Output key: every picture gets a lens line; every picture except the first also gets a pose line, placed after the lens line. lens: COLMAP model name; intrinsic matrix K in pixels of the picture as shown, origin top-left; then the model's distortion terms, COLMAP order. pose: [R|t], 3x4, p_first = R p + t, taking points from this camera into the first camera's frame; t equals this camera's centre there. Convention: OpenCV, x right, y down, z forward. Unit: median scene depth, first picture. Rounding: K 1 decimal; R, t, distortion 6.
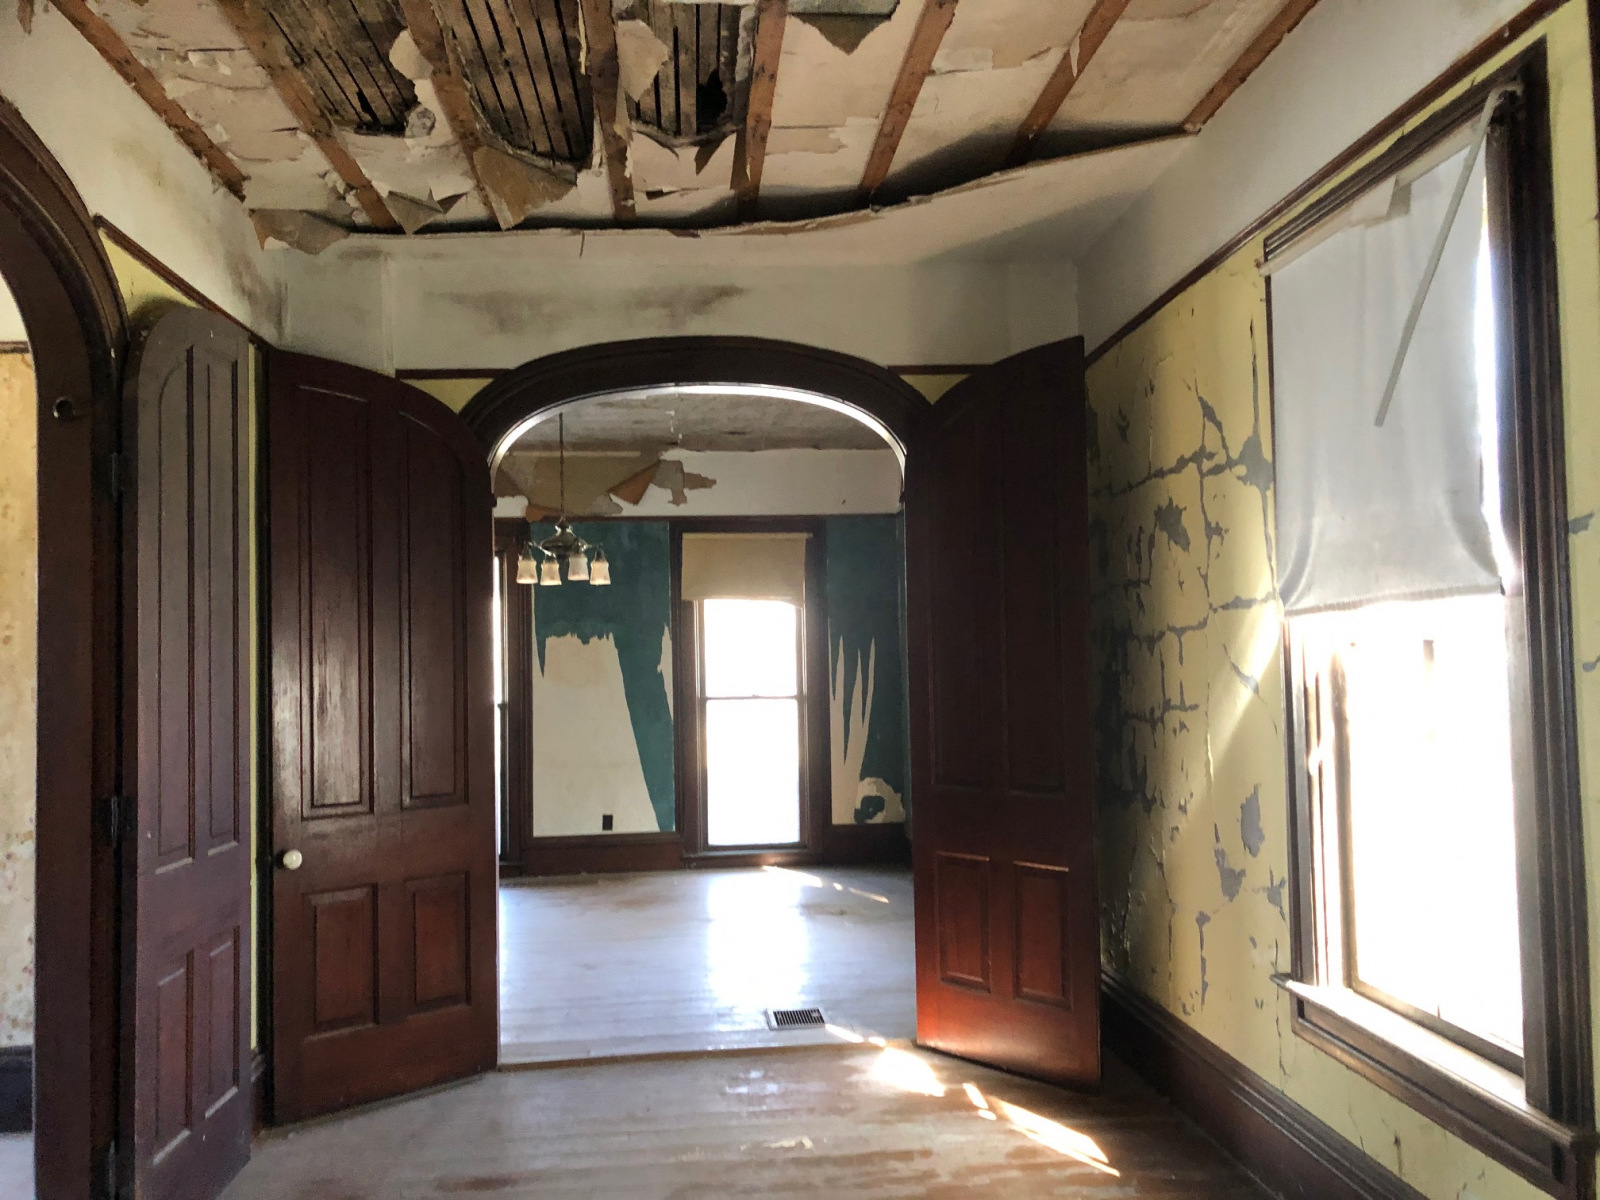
lens RADIAL K [[1419.2, 0, 800.0], [0, 1419.2, 600.0], [0, 0, 1]] dist [0.200554, -0.322946]
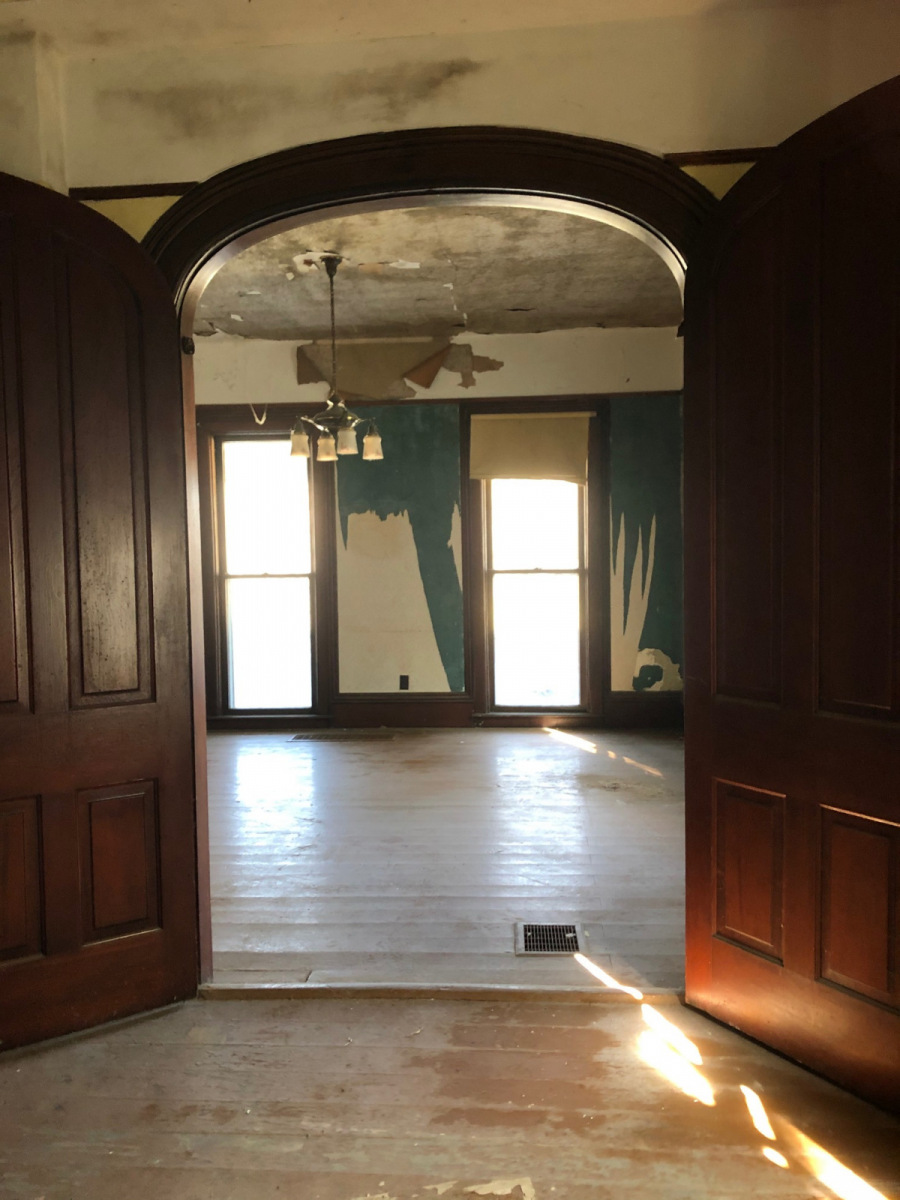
lens RADIAL K [[1064.4, 0, 450.0], [0, 1064.4, 588.4], [0, 0, 1]] dist [0.200554, -0.322946]
pose [[0.989163, 0.010529, -0.146446, 0.021339], [0.003051, 0.995736, 0.092201, 0.008795], [0.146792, -0.091649, 0.984913, 0.225124]]
